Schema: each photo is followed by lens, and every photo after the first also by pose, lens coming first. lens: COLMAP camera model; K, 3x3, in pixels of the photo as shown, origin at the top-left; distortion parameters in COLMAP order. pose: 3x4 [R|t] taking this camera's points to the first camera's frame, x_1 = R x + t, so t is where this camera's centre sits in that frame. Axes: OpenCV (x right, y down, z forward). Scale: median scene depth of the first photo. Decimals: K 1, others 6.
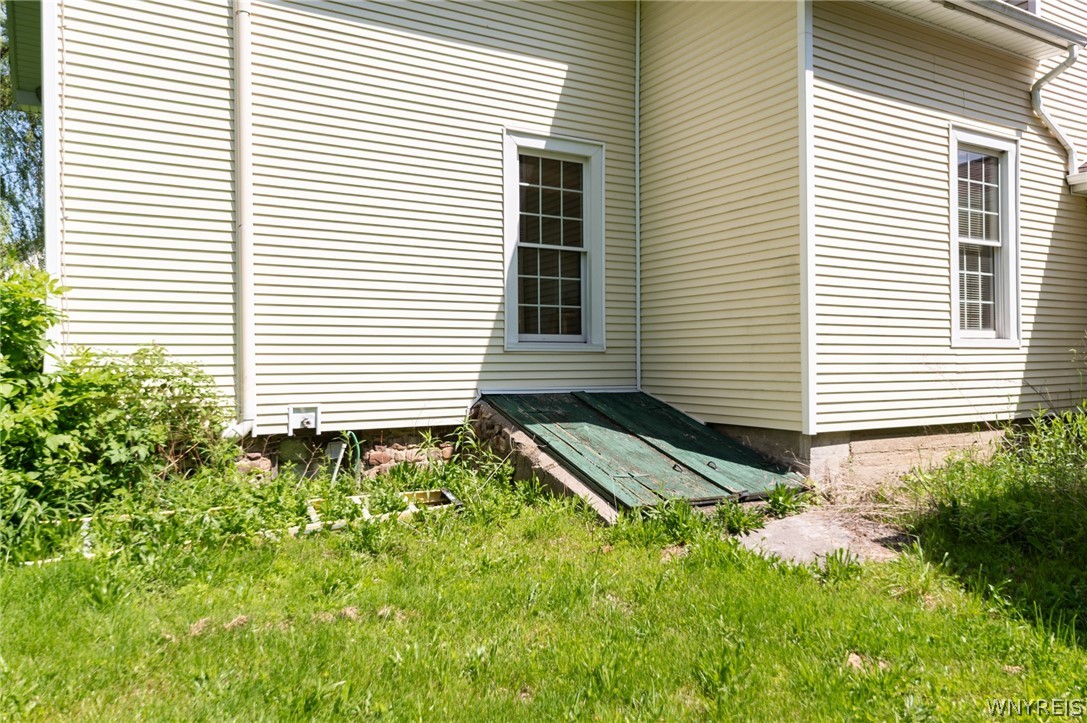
lens RADIAL K [[776.2, 0, 542.5], [0, 776.2, 360.2], [0, 0, 1]] dist [0.002010, 0.000315]
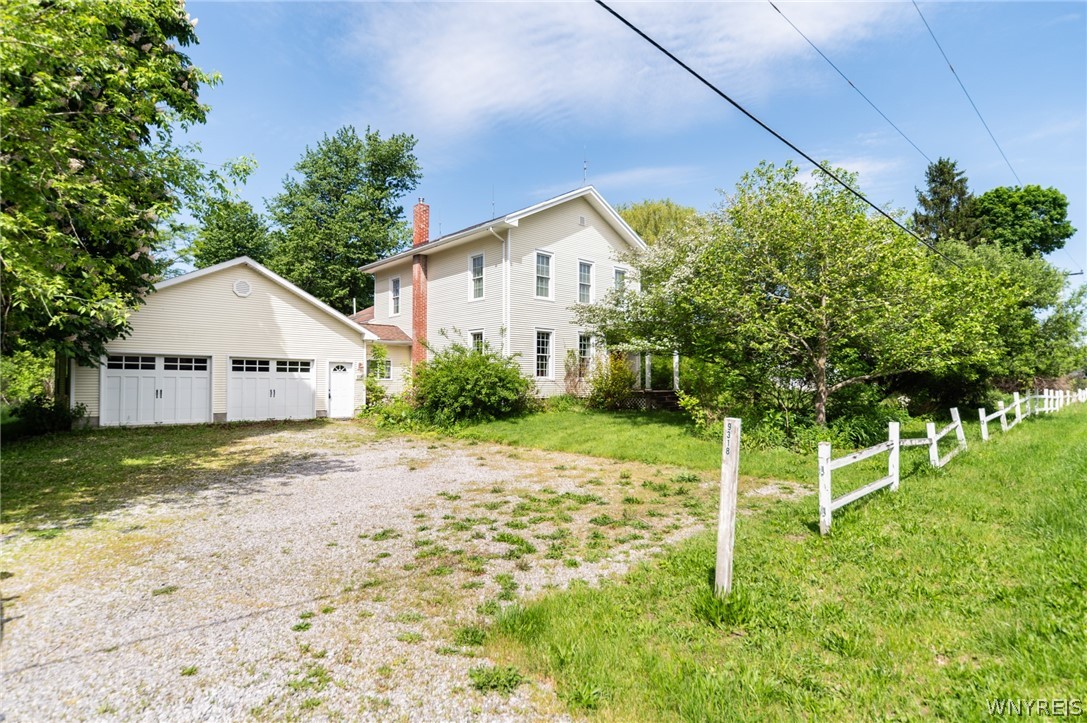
lens RADIAL K [[606.6, 0, 543.0], [0, 606.6, 363.2], [0, 0, 1]] dist [-0.000001, 0.000000]
pose [[0.275402, -0.008813, -0.961289, 3.559877], [-0.003411, 0.999943, -0.010144, -0.076520], [0.961323, 0.006073, 0.275356, 0.152802]]
